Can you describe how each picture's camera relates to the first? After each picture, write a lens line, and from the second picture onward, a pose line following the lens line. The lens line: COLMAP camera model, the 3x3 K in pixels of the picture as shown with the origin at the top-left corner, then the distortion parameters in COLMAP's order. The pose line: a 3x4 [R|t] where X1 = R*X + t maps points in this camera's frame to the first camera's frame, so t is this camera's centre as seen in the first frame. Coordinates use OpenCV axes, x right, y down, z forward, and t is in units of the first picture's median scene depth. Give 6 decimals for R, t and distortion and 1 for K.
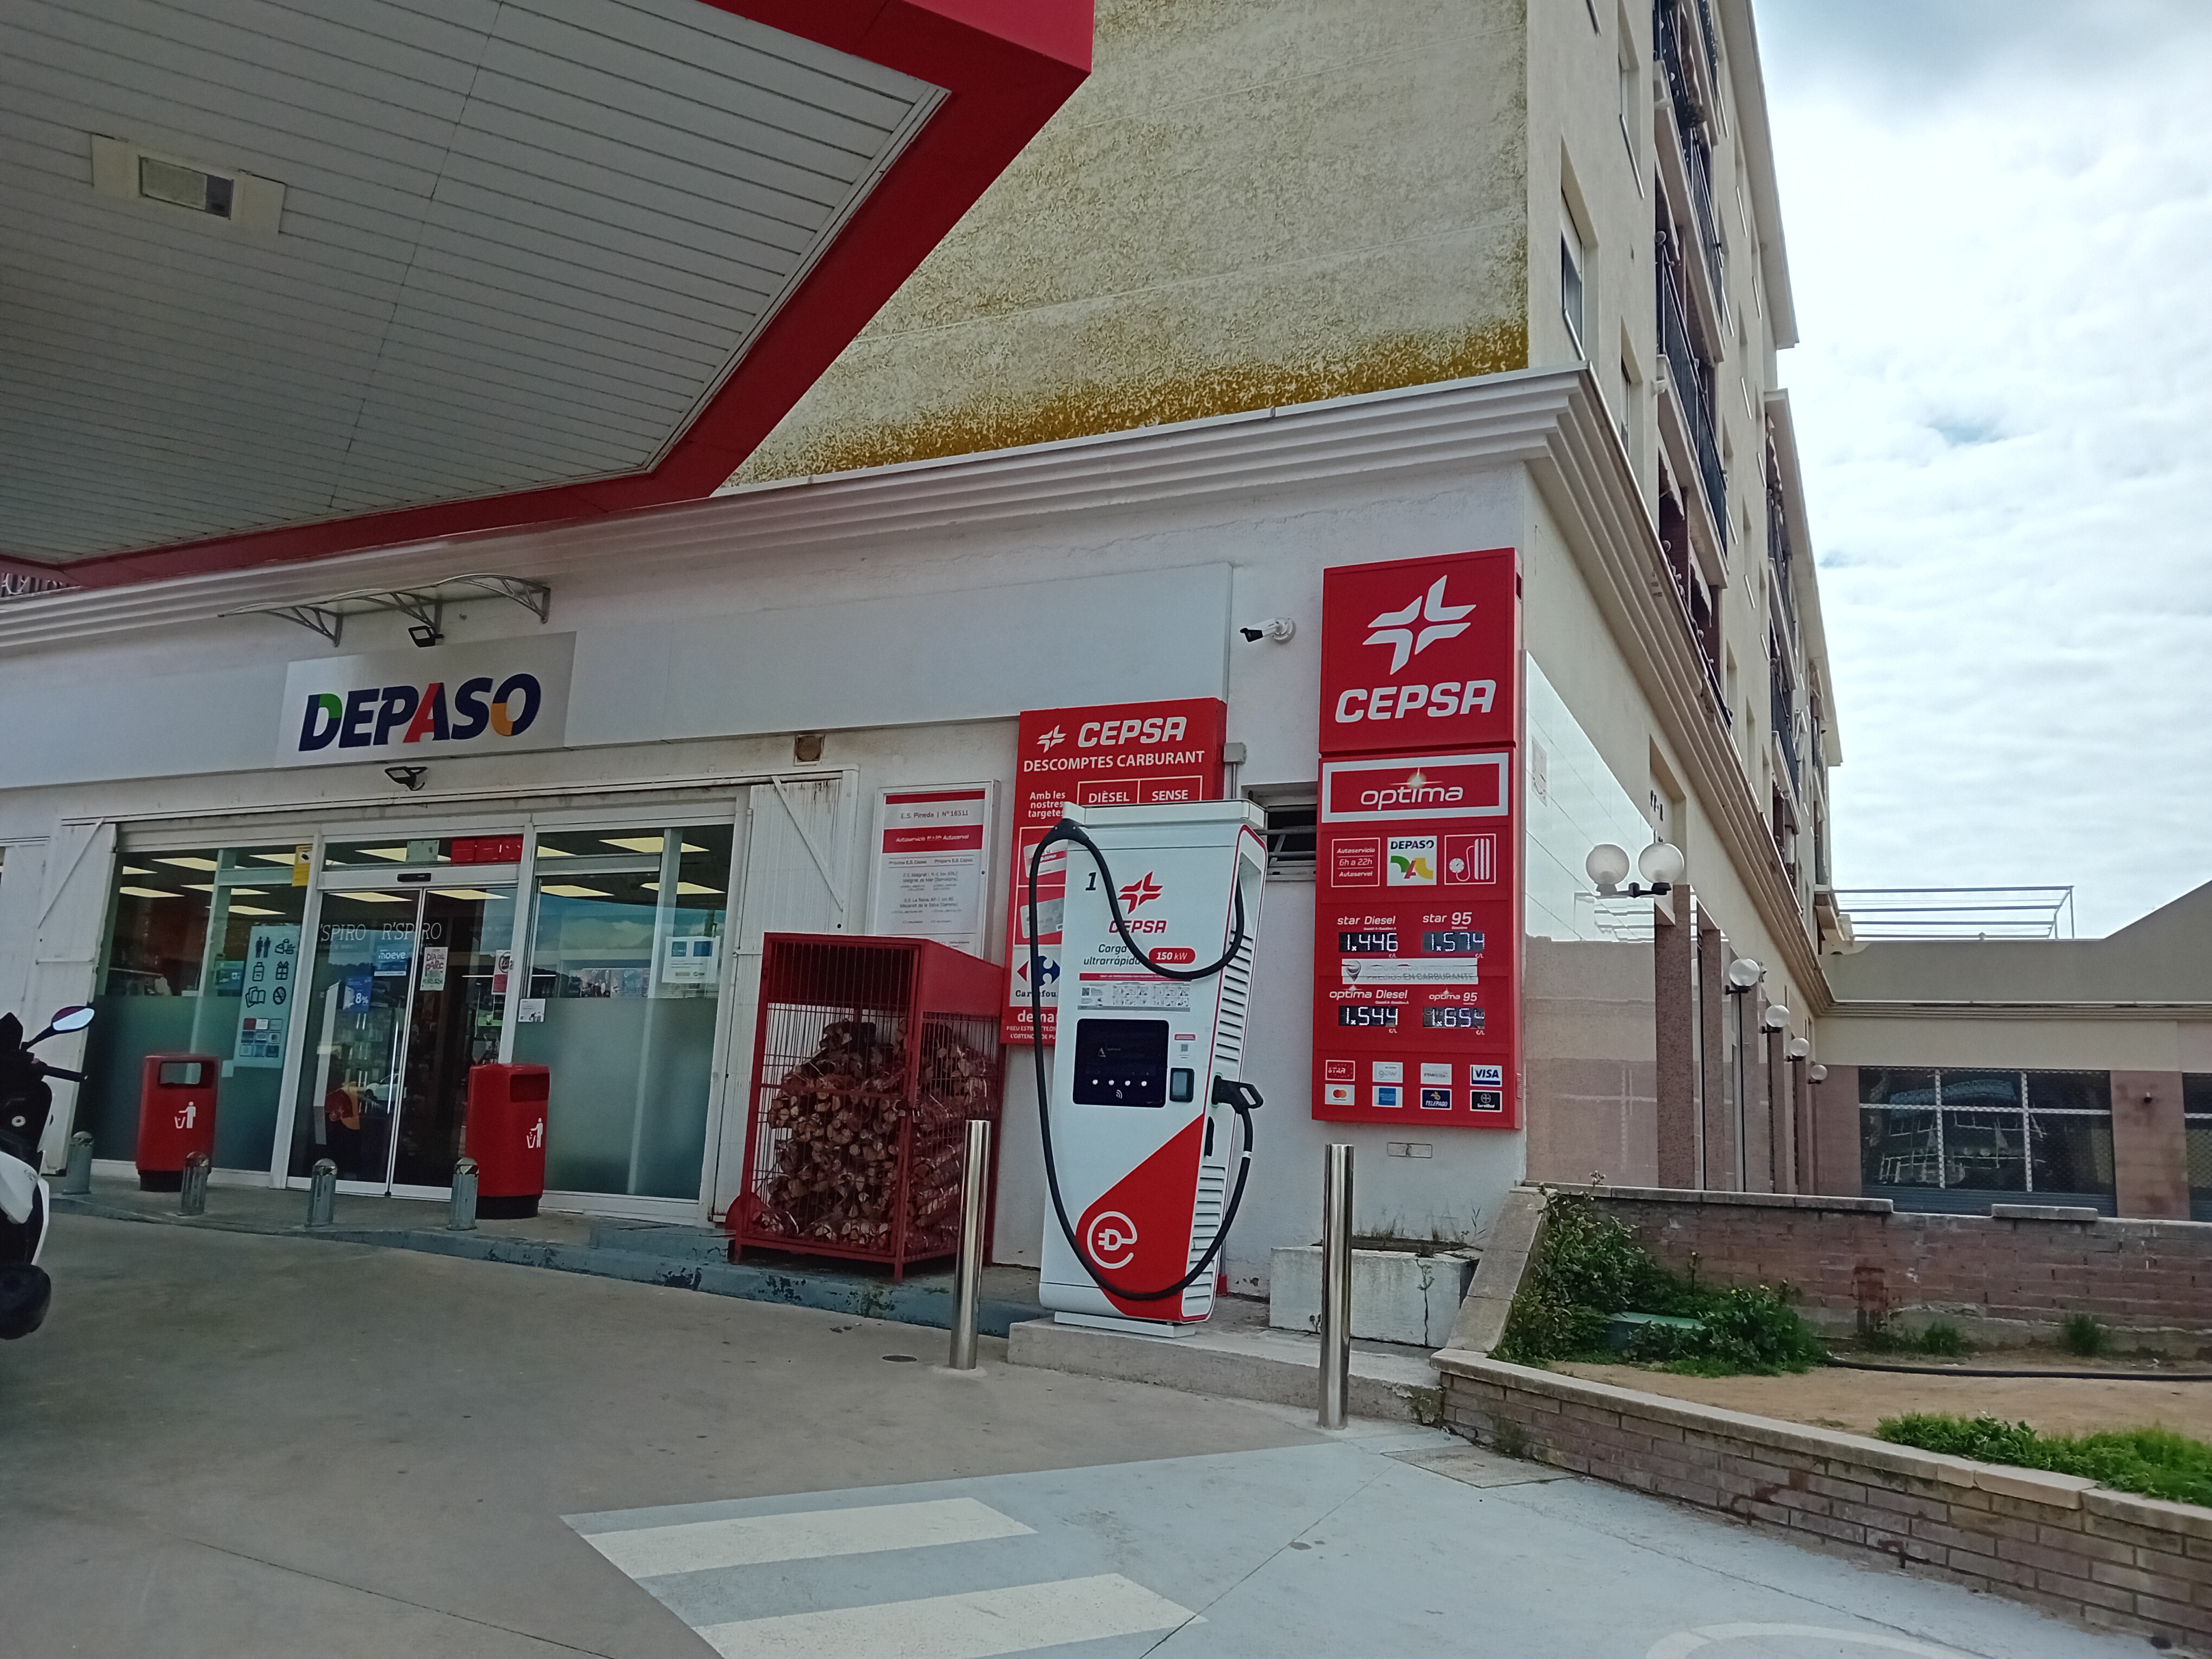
lens RADIAL K [[1678.2, 0, 1054.0], [0, 1678.2, 836.5], [0, 0, 1]] dist [0.192024, -0.476590]
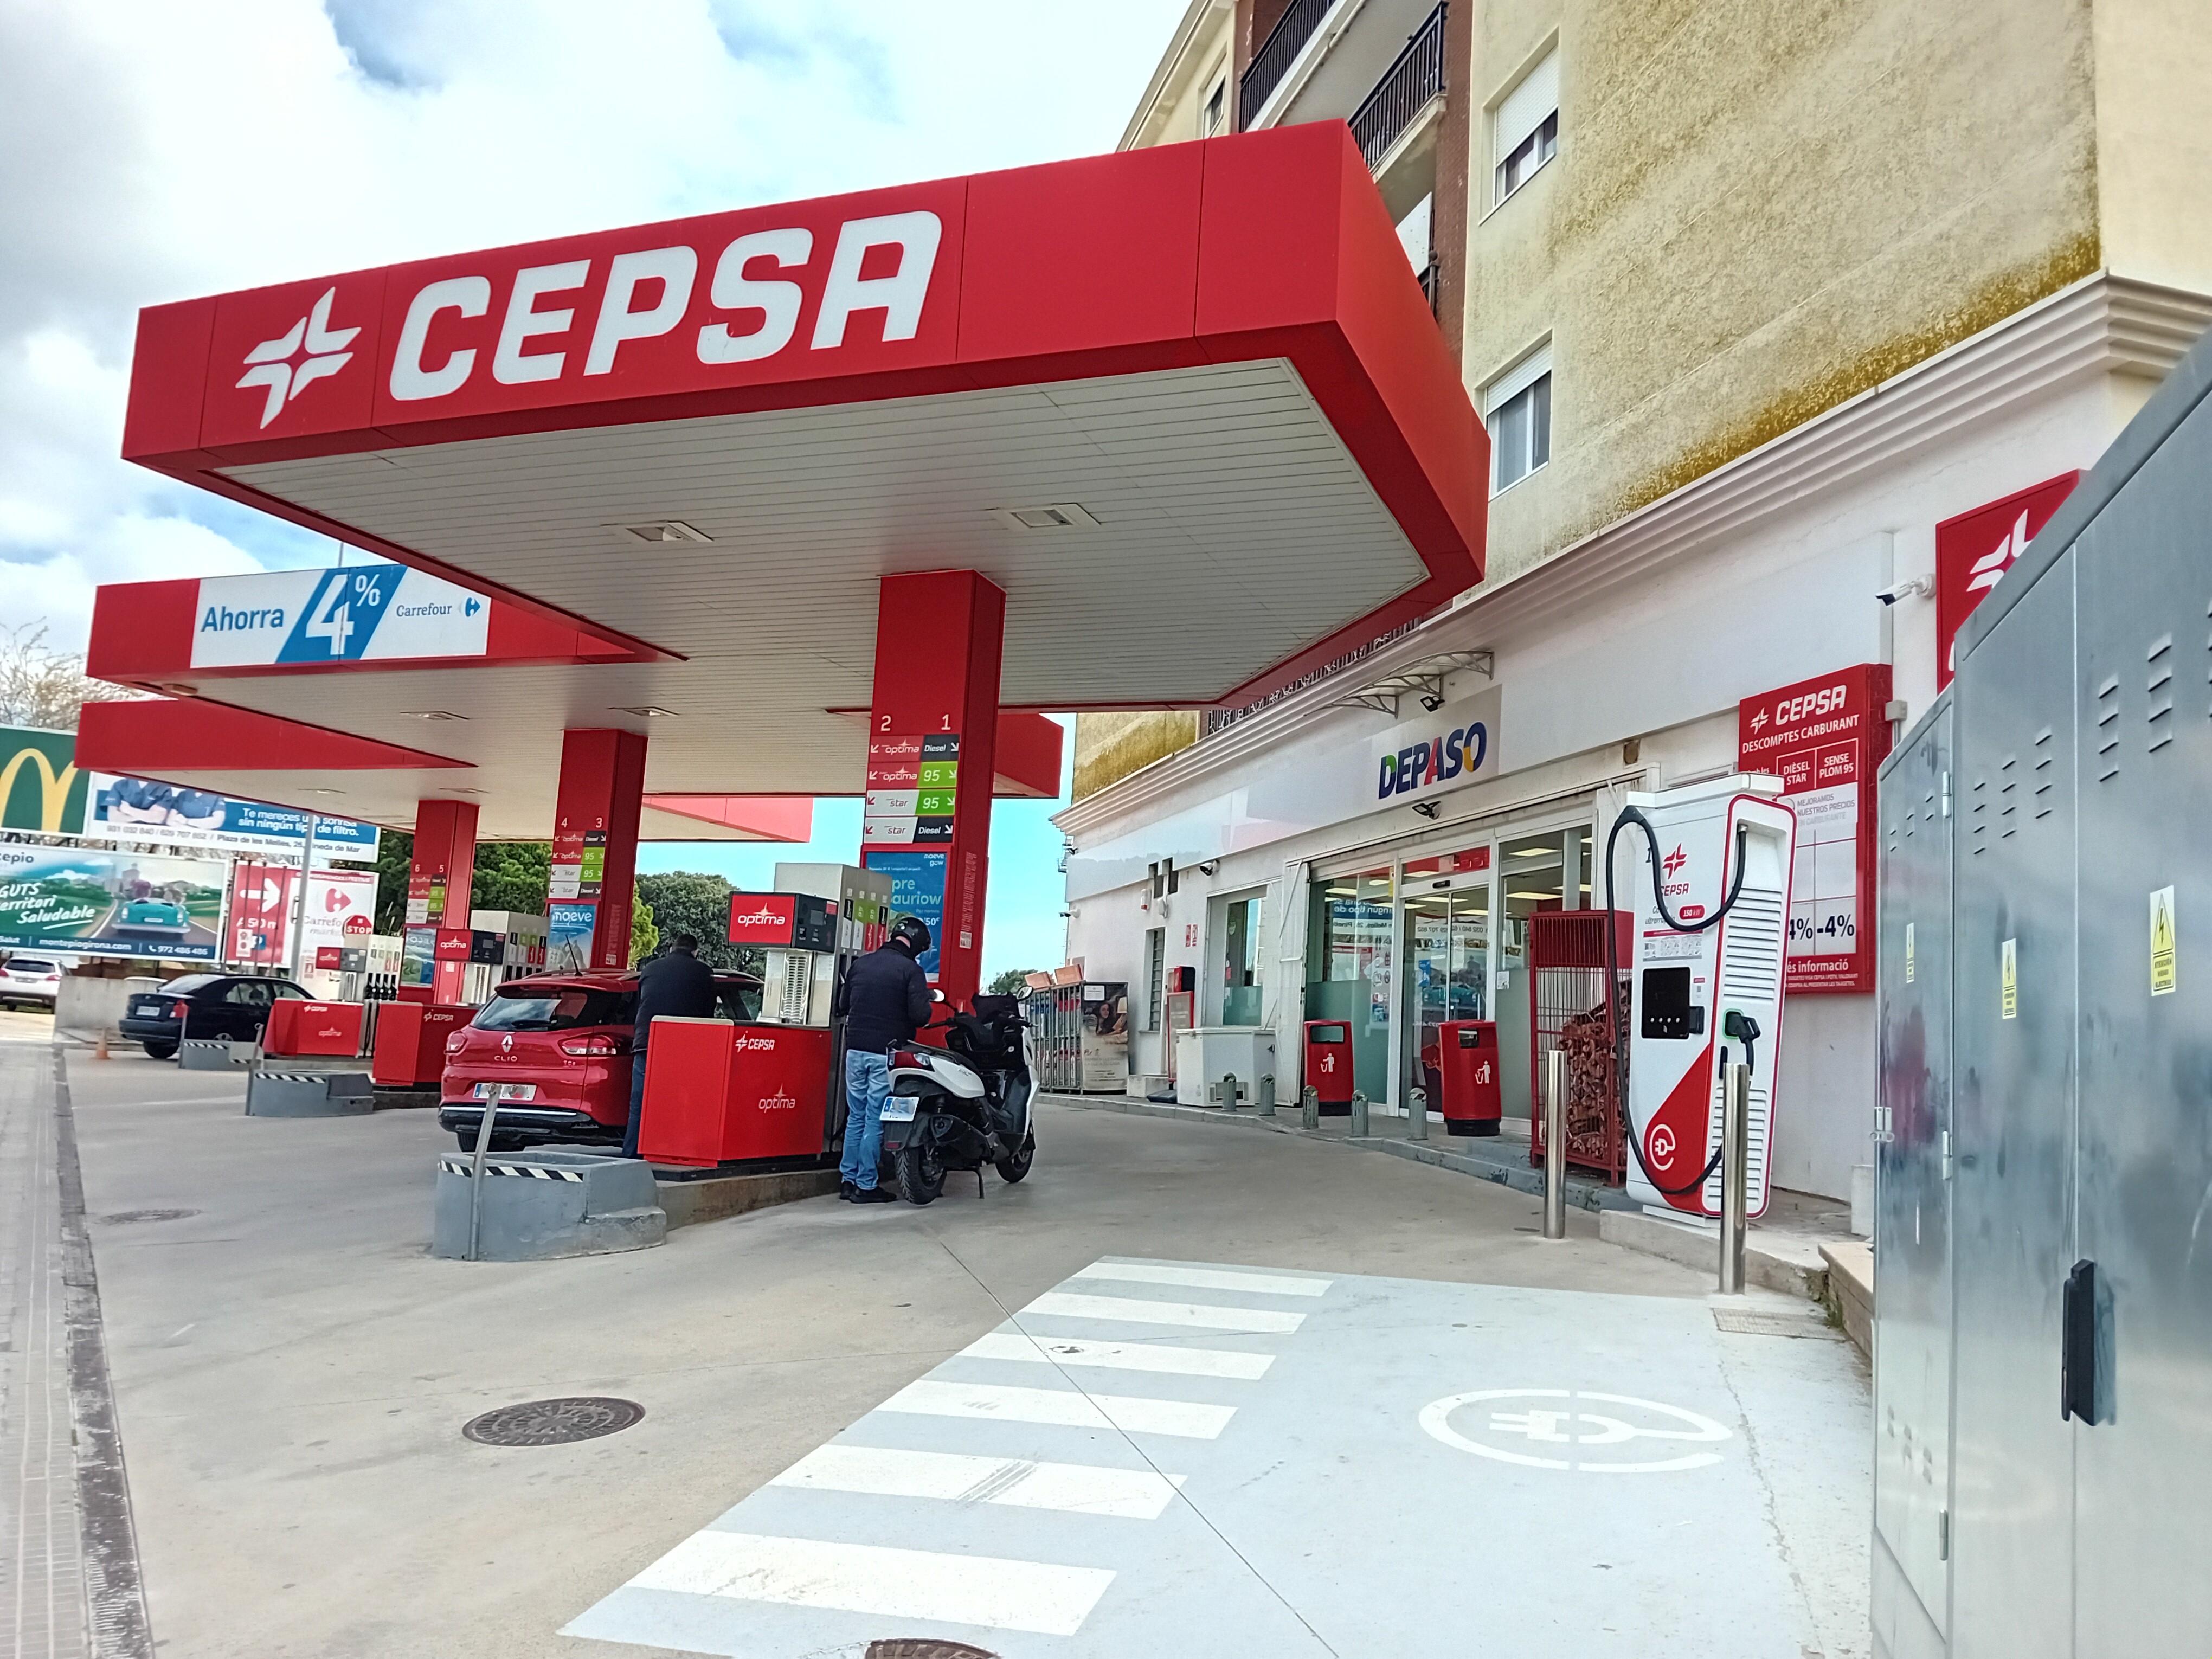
lens RADIAL K [[1667.8, 0, 1106.0], [0, 1667.8, 829.5], [0, 0, 1]] dist [0.091137, -0.112456]
pose [[0.653395, -0.111234, -0.748801, 0.554018], [0.113550, 0.992356, -0.048331, 0.018651], [0.748453, -0.053447, 0.661031, -0.072463]]
